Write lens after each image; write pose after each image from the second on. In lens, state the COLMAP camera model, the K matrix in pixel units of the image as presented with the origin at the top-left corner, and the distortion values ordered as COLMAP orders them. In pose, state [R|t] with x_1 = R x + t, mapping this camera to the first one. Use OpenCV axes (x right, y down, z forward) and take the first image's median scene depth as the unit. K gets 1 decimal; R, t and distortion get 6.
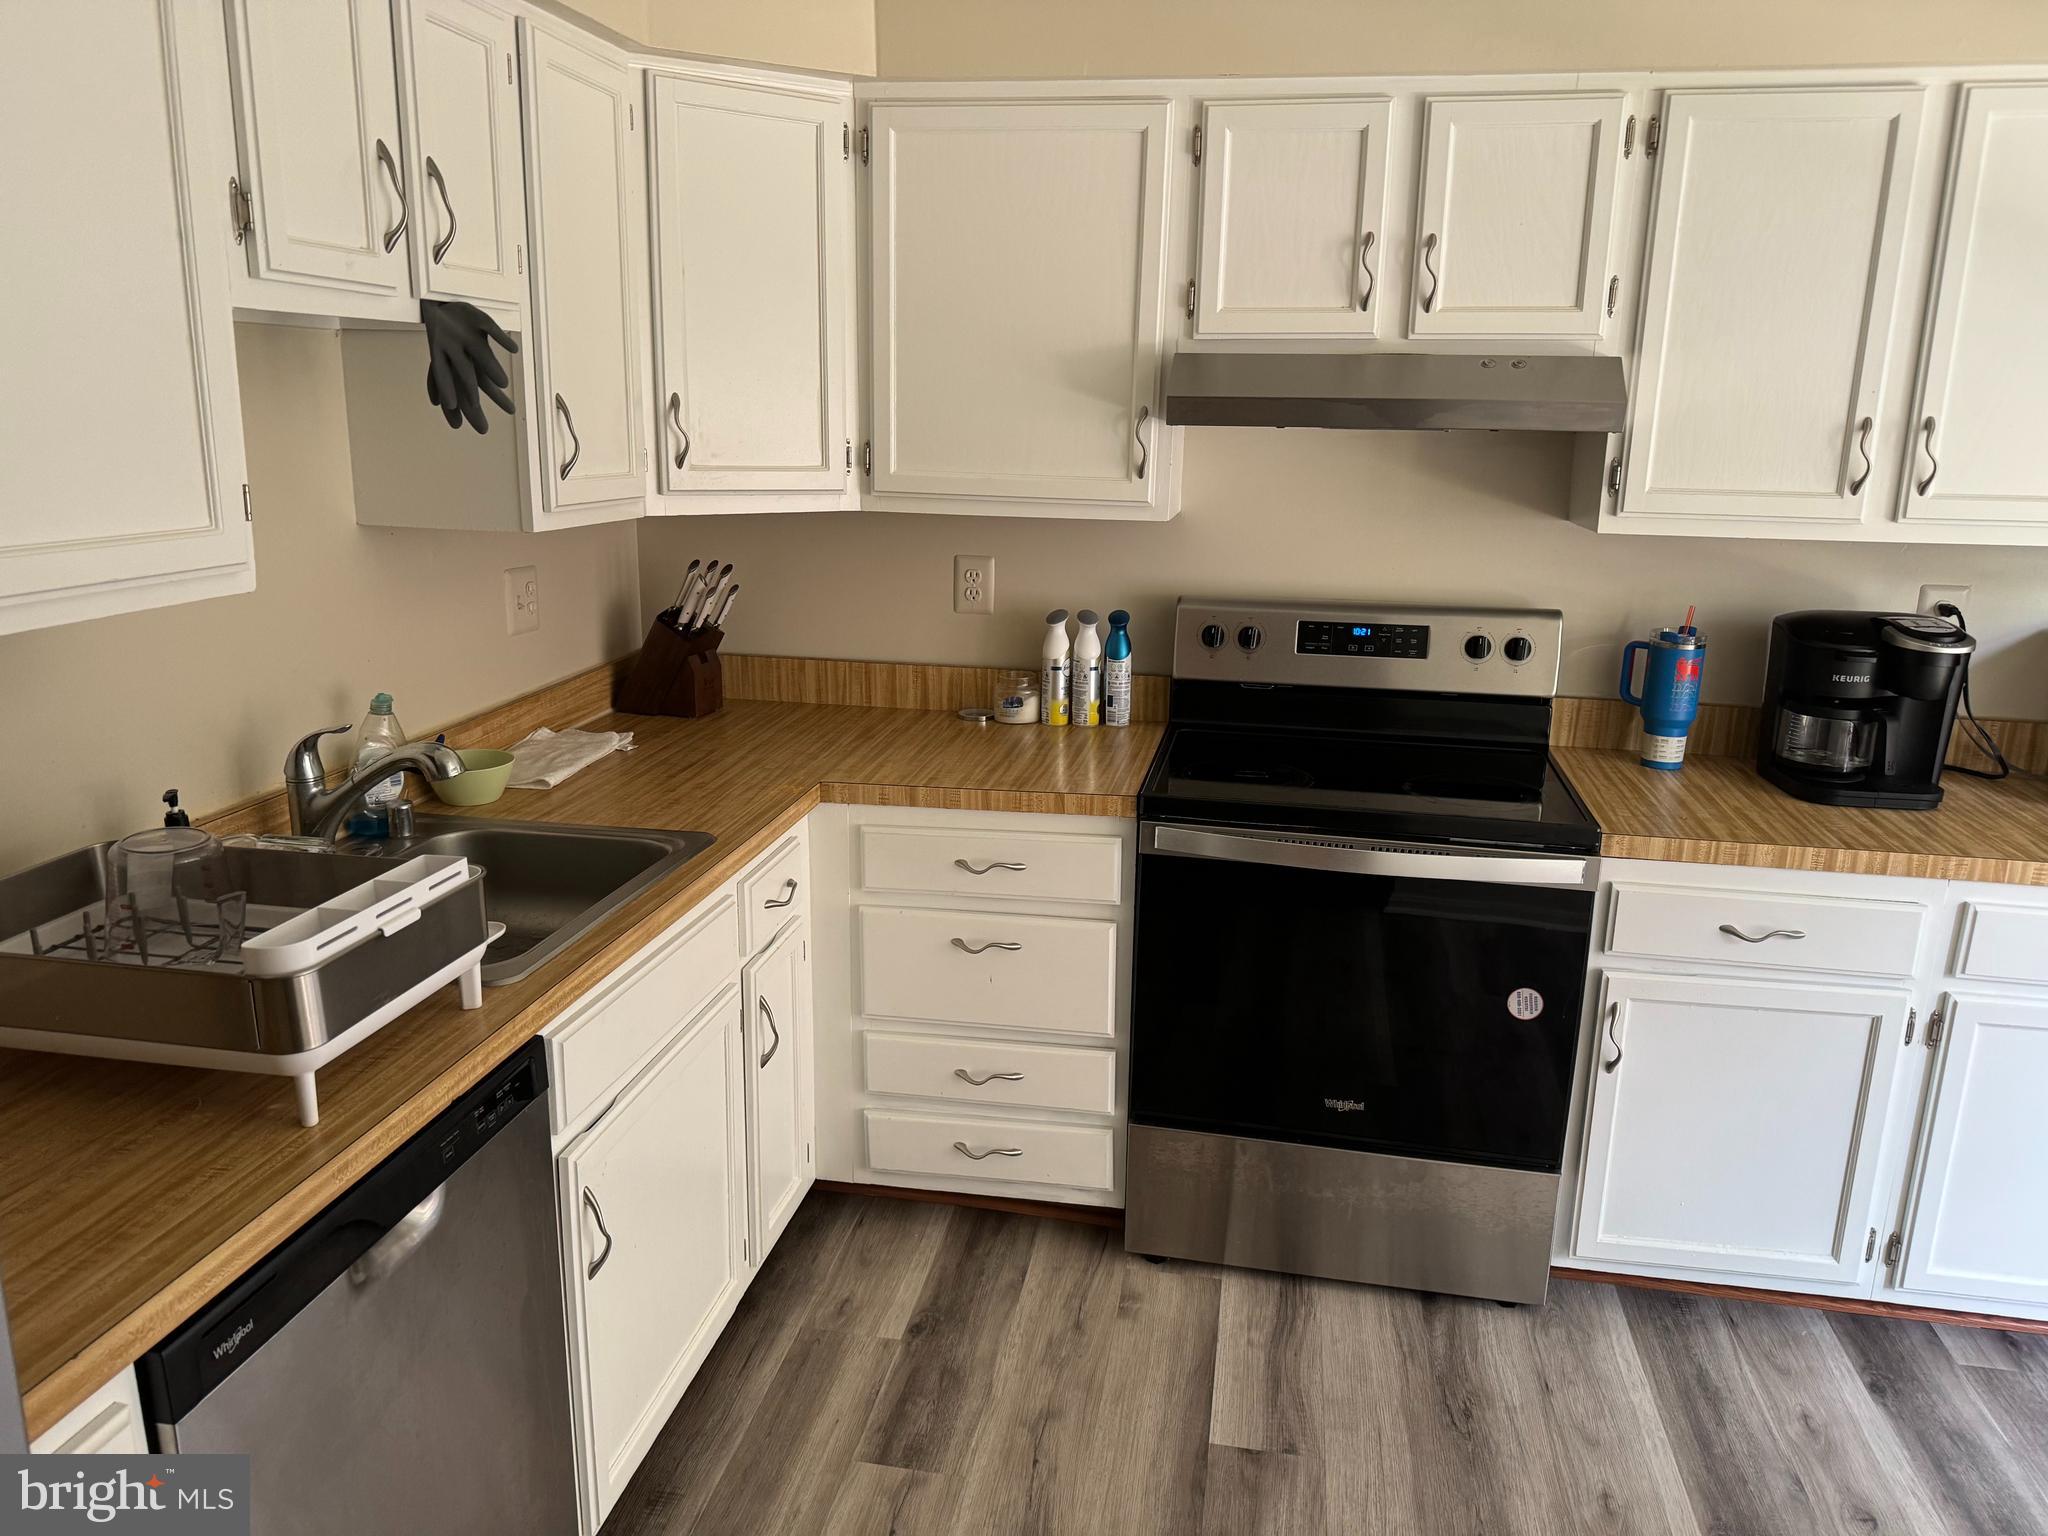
lens RADIAL K [[1469.9, 0, 1024.0], [0, 1469.9, 768.0], [0, 0, 1]] dist [0.143151, -0.197542]
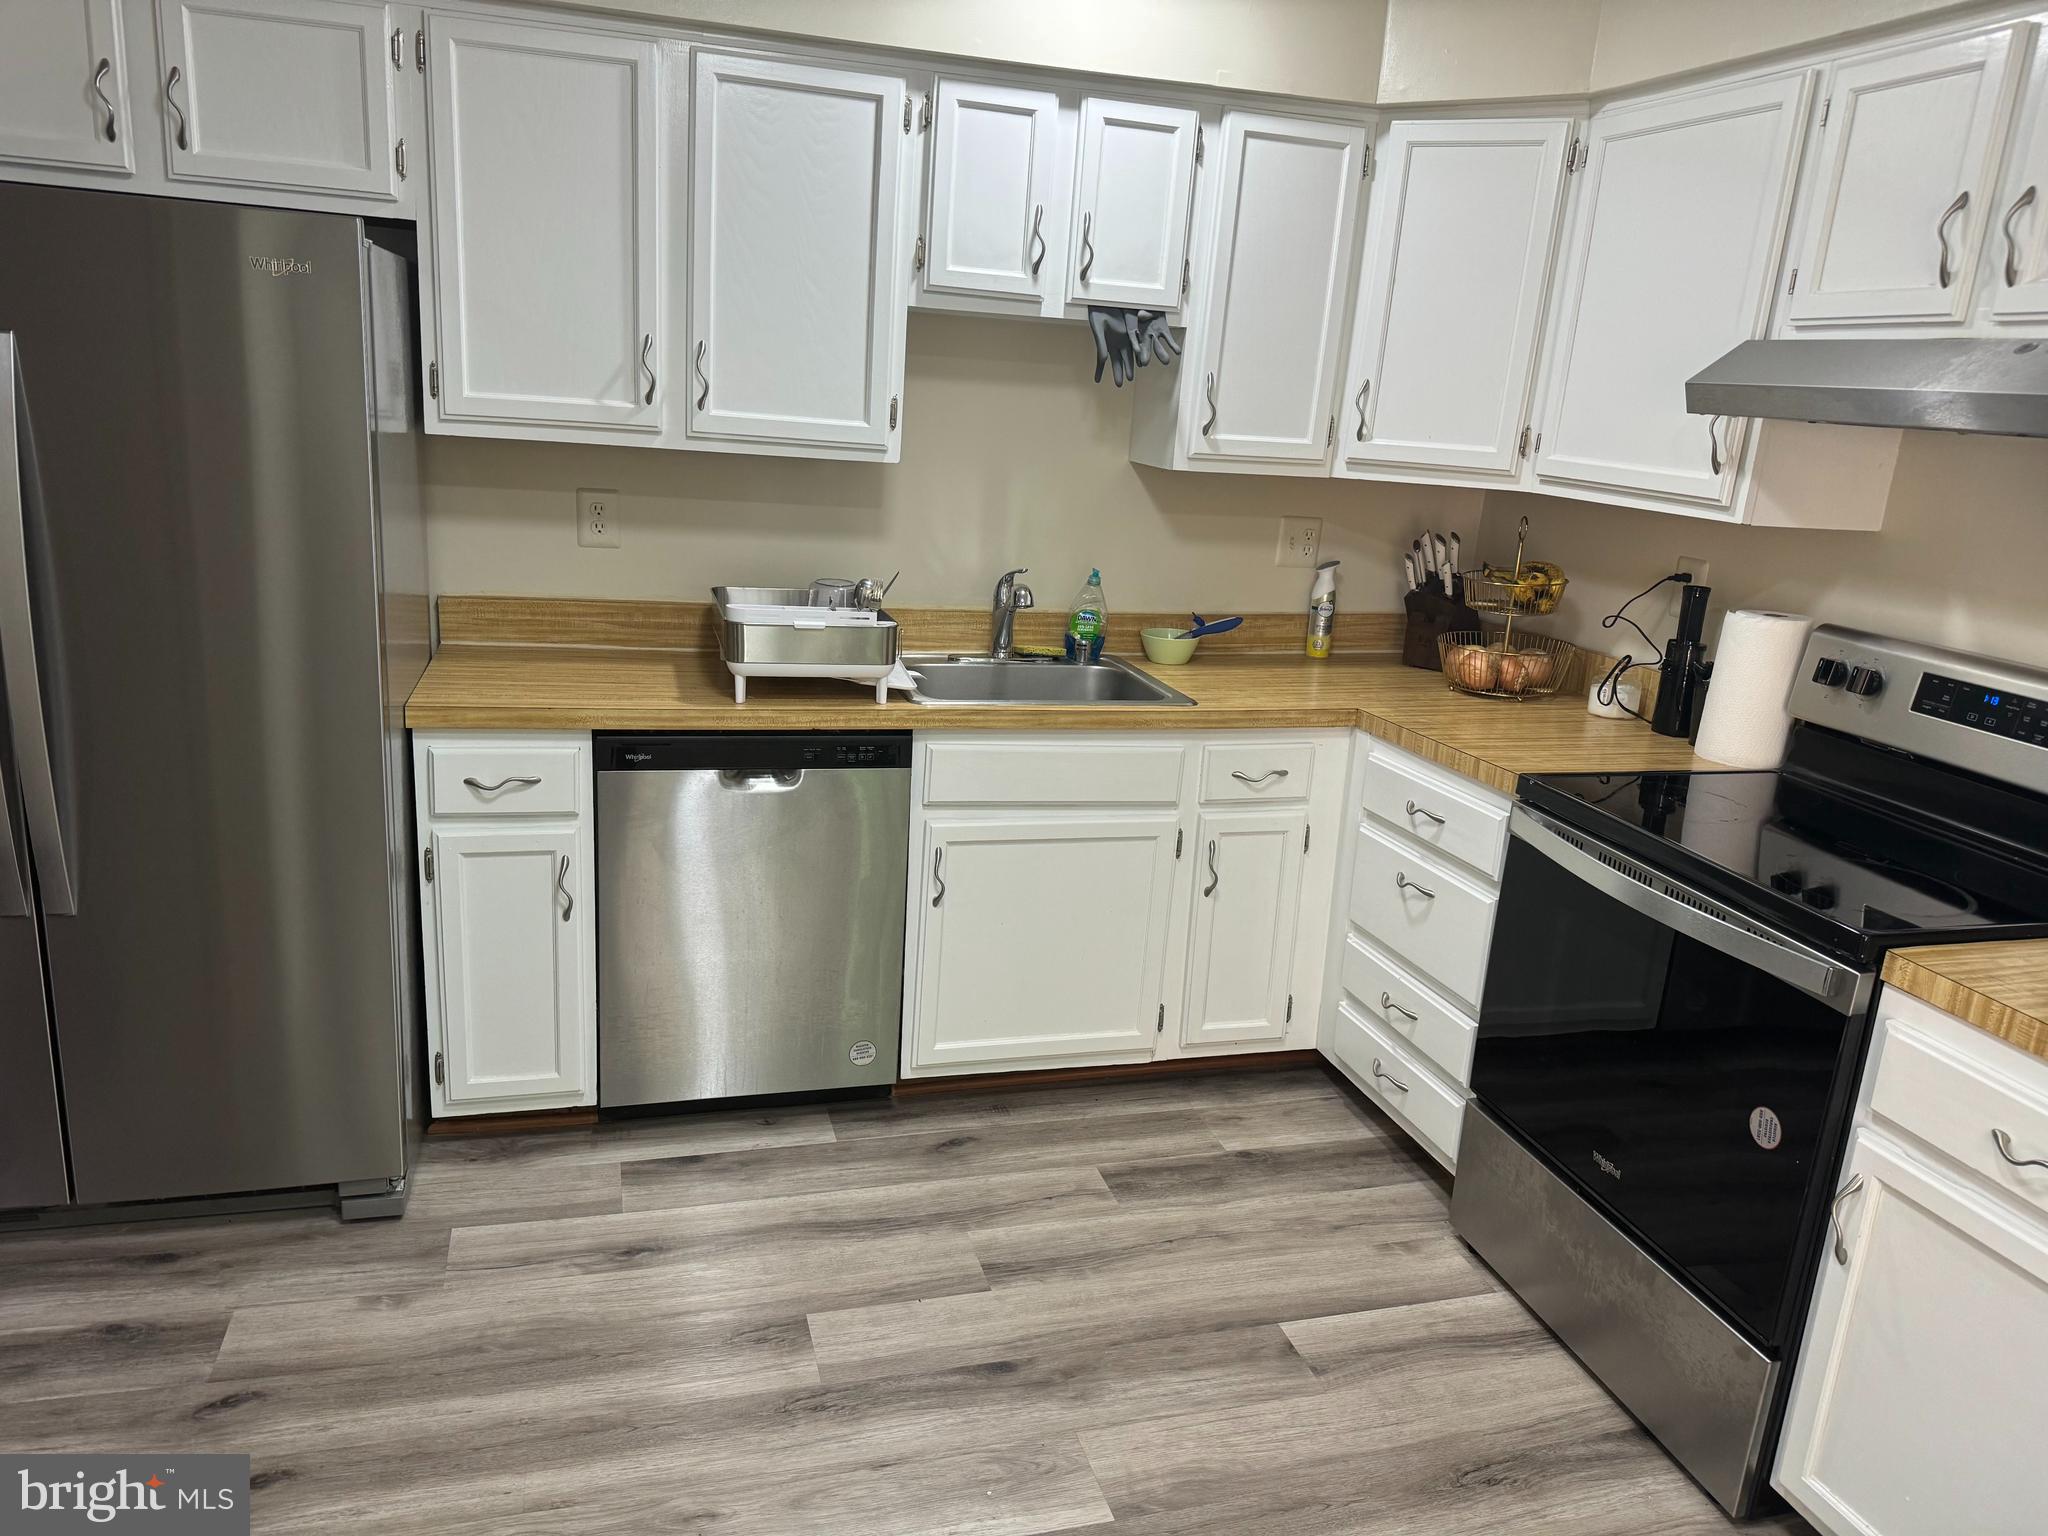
lens RADIAL K [[1469.9, 0, 1024.0], [0, 1469.9, 768.0], [0, 0, 1]] dist [0.143151, -0.197542]
pose [[0.430032, 0.238380, -0.870774, 0.844584], [-0.276457, 0.952948, 0.124347, -0.019032], [0.859444, 0.187258, 0.475700, 0.232559]]
